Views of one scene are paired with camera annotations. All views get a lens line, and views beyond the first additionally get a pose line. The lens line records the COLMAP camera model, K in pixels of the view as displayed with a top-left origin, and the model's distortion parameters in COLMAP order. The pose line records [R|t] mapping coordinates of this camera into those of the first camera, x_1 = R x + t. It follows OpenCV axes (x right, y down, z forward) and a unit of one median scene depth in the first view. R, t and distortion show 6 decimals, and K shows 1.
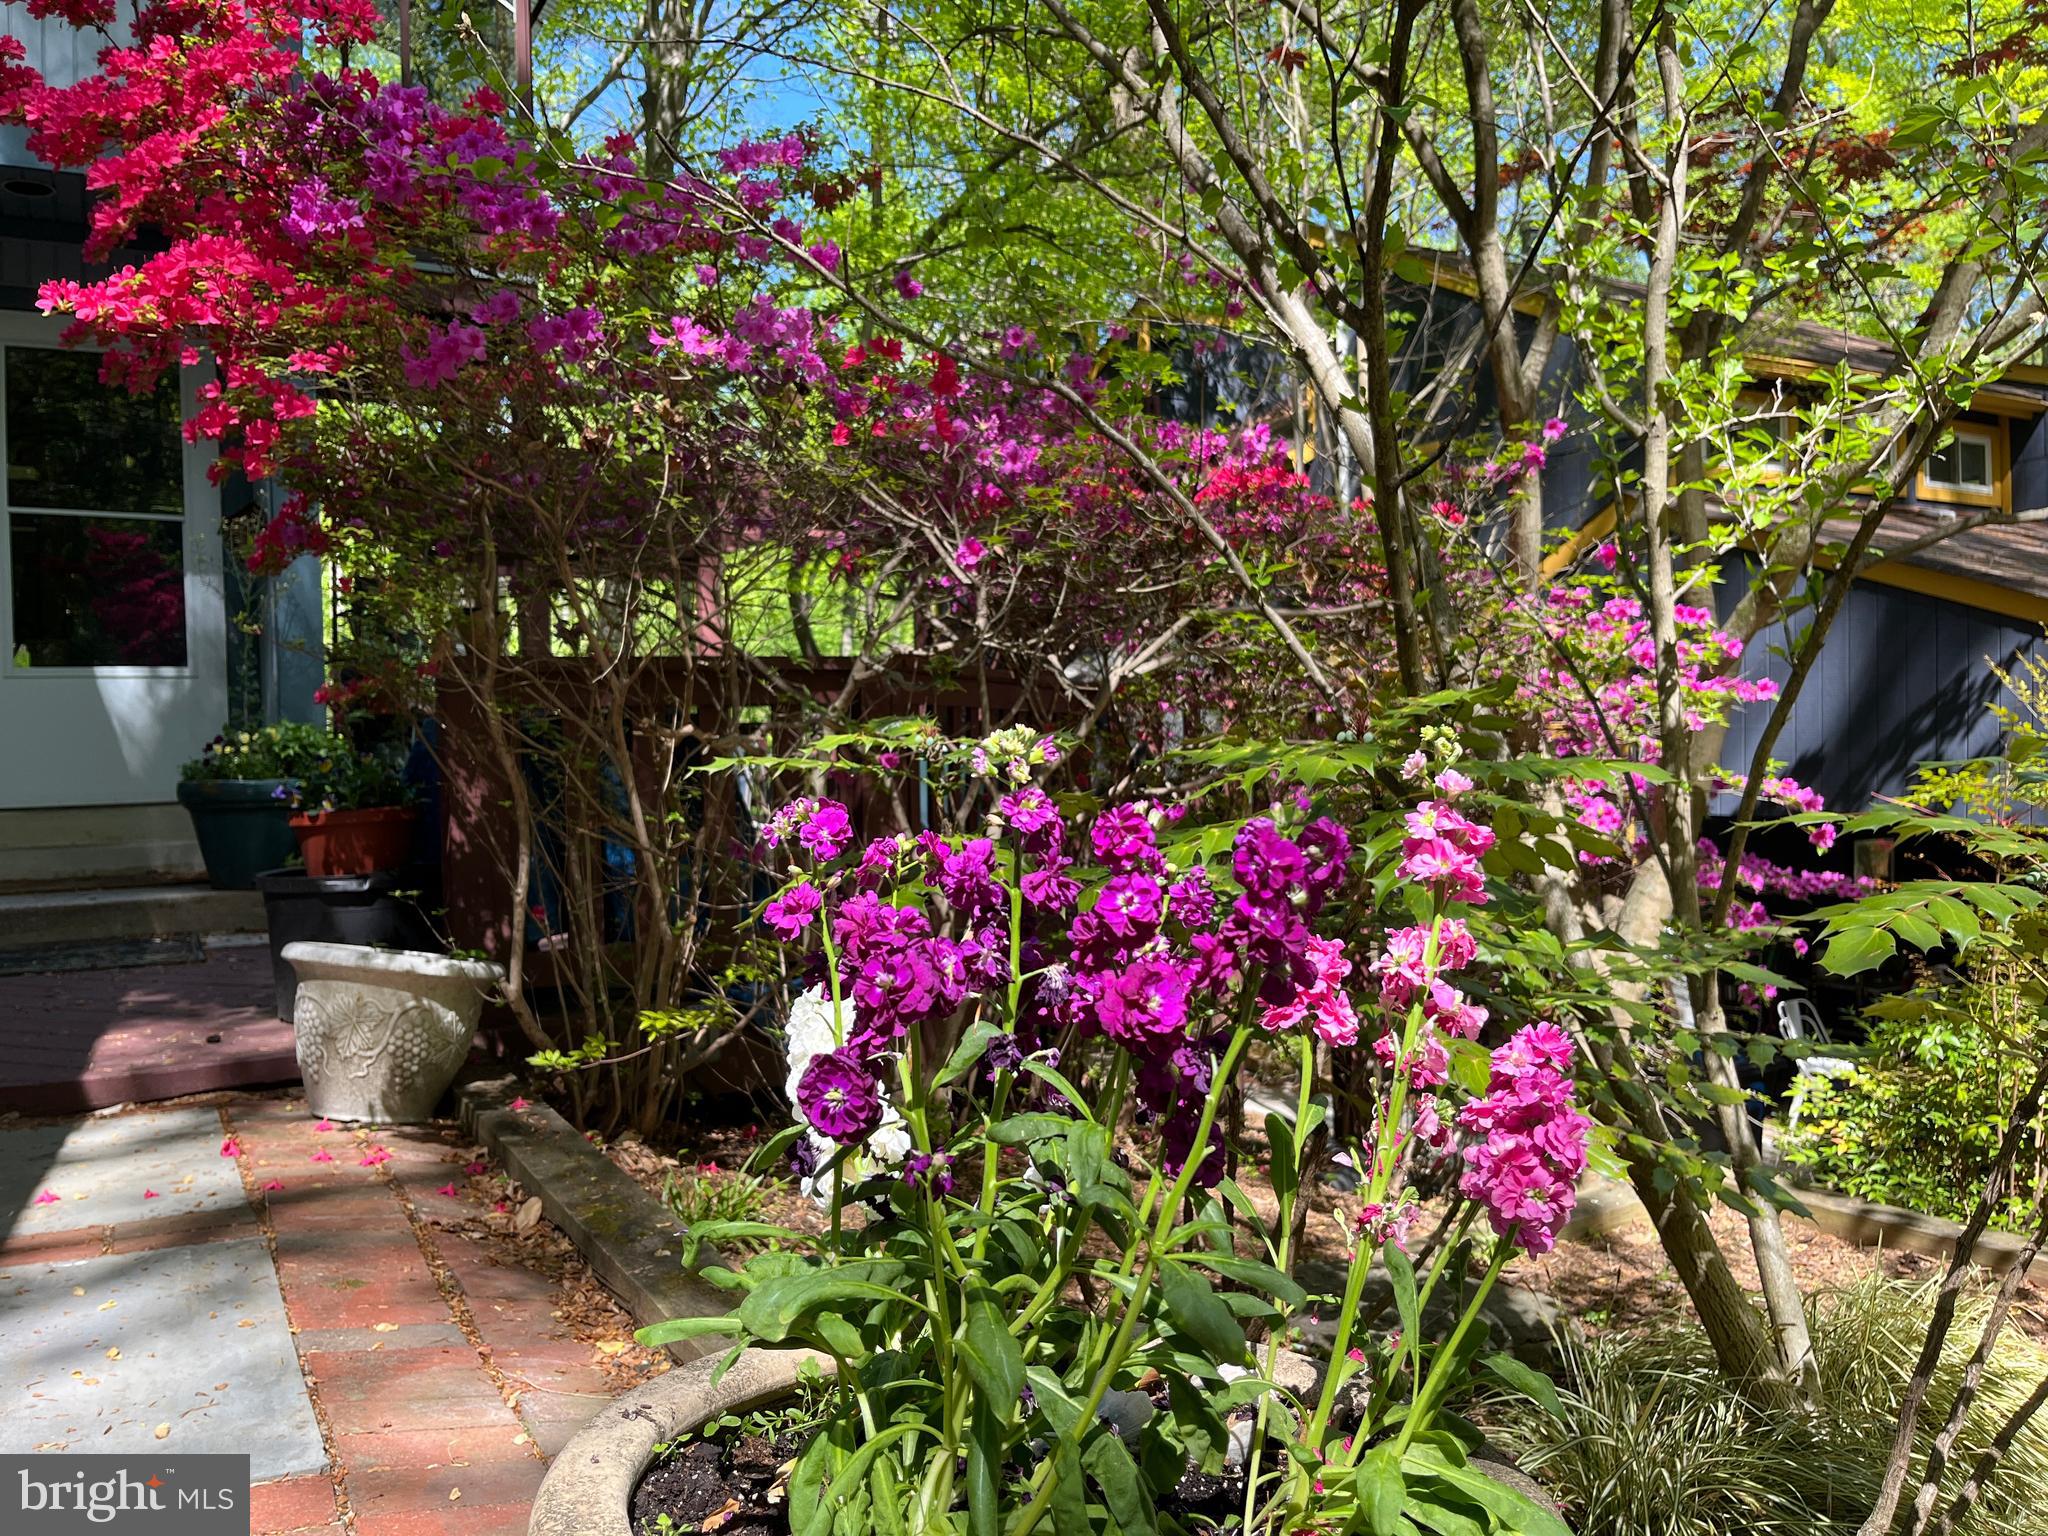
lens RADIAL K [[1582.6, 0, 1011.7], [0, 1582.6, 782.4], [0, 0, 1]] dist [0.002732, -0.009746]
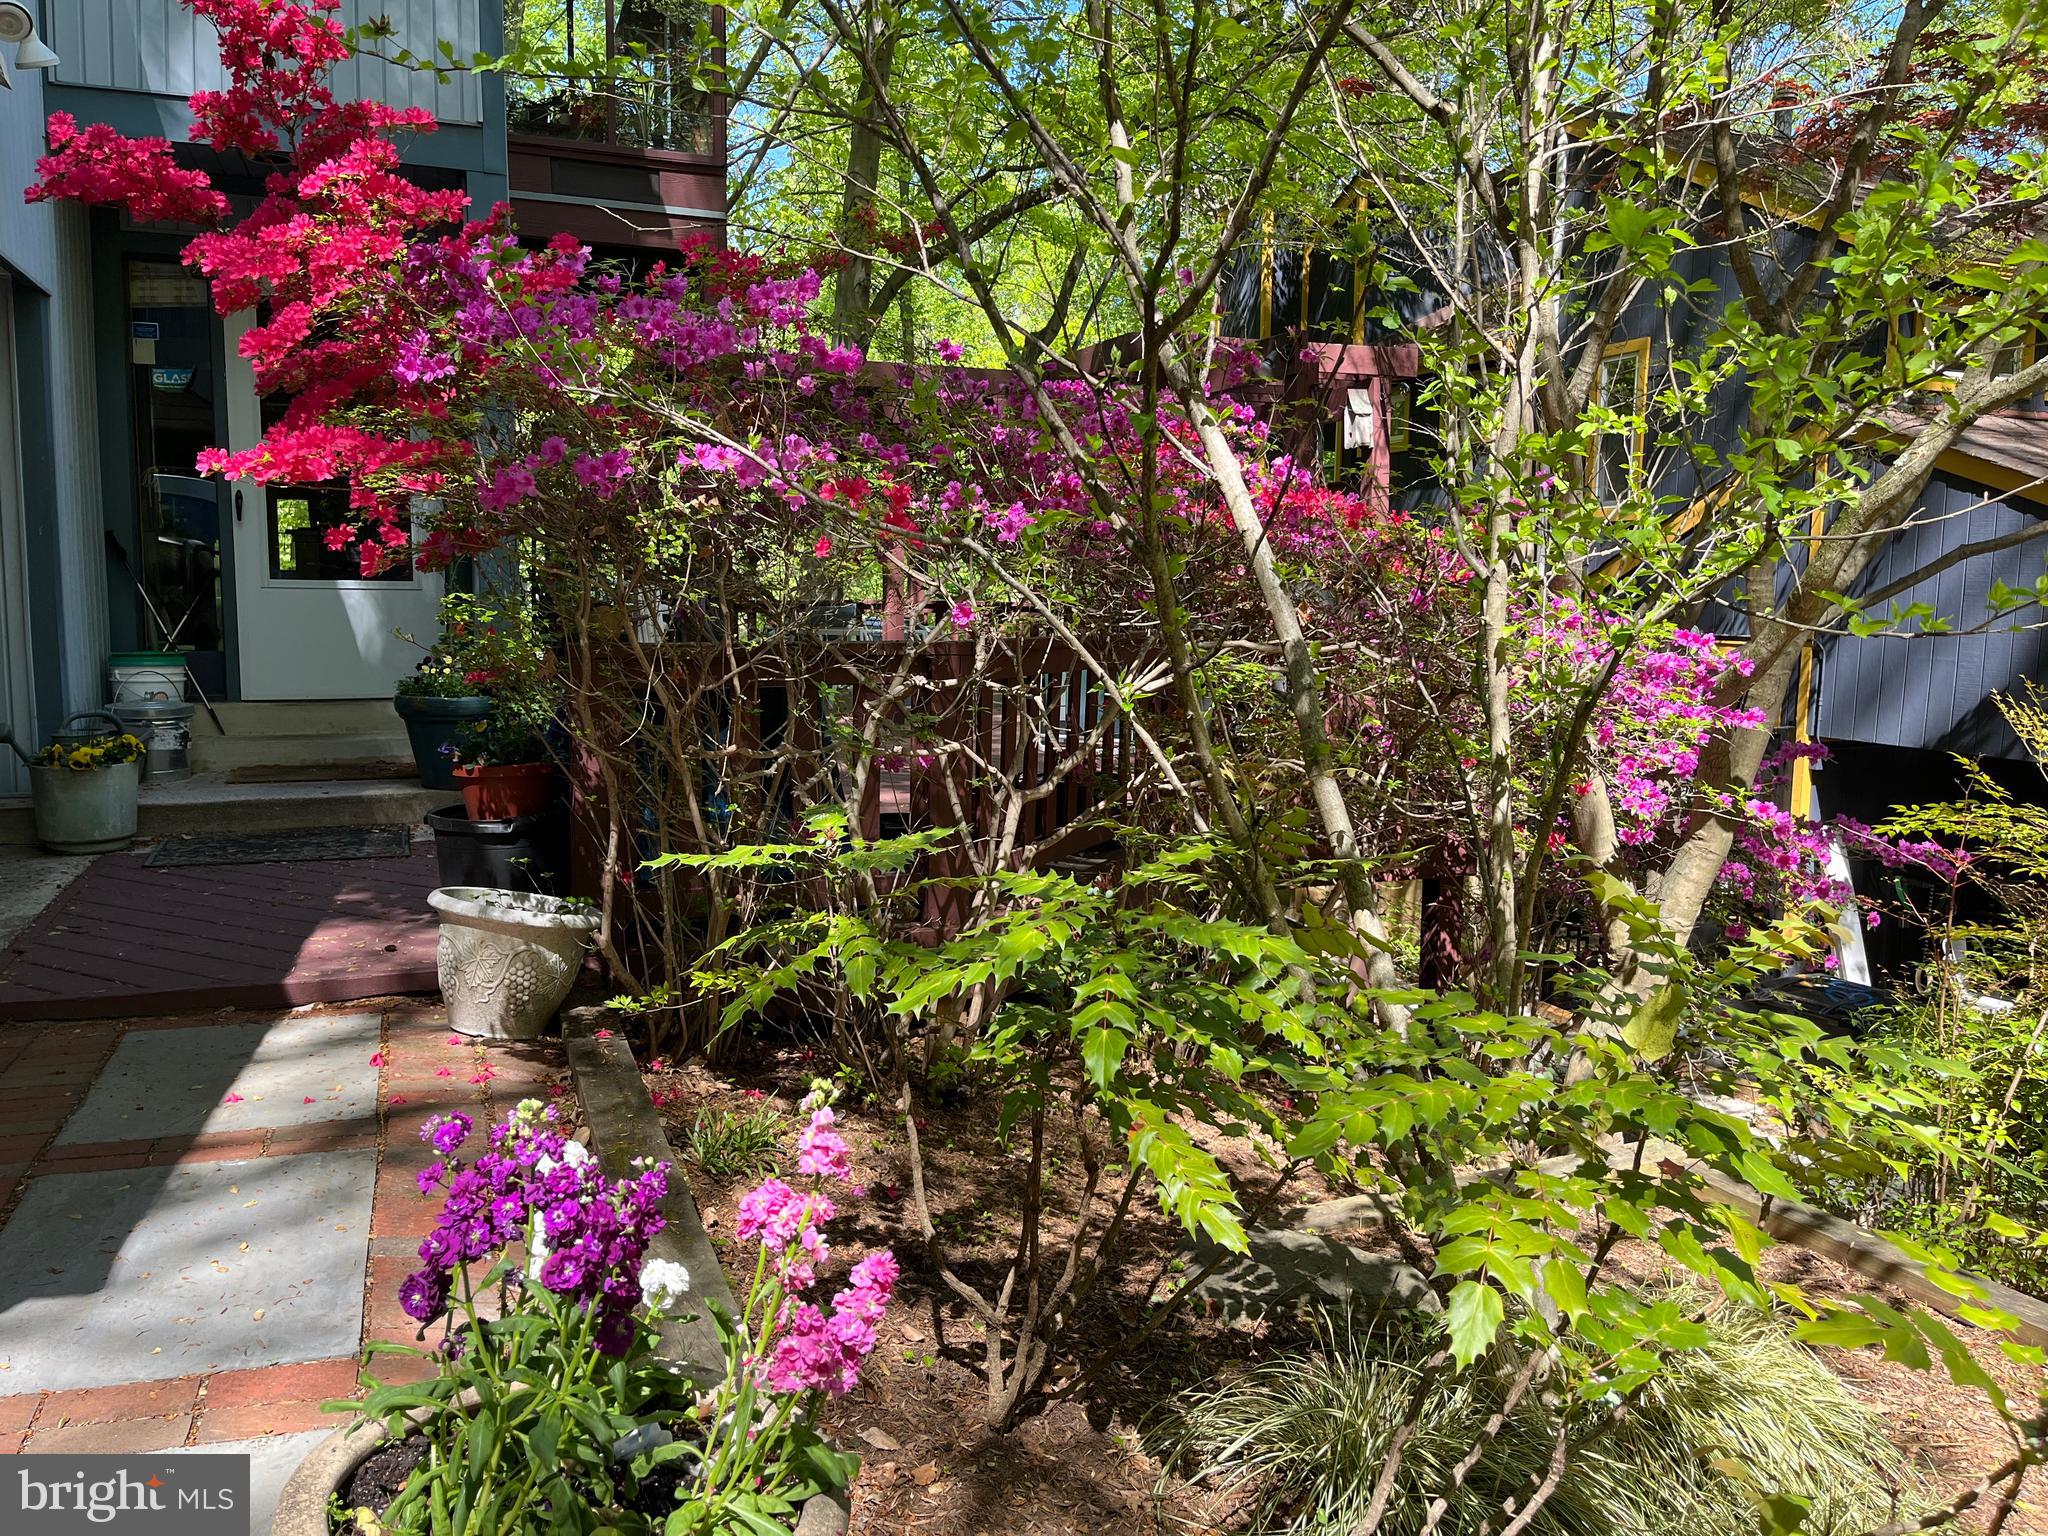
lens RADIAL K [[1582.6, 0, 1038.6], [0, 1582.6, 754.0], [0, 0, 1]] dist [0.002732, -0.009746]
pose [[0.988960, 0.053009, -0.138379, 0.187881], [-0.040383, 0.994893, 0.092502, -0.144365], [0.142576, -0.085893, 0.986050, -0.158571]]
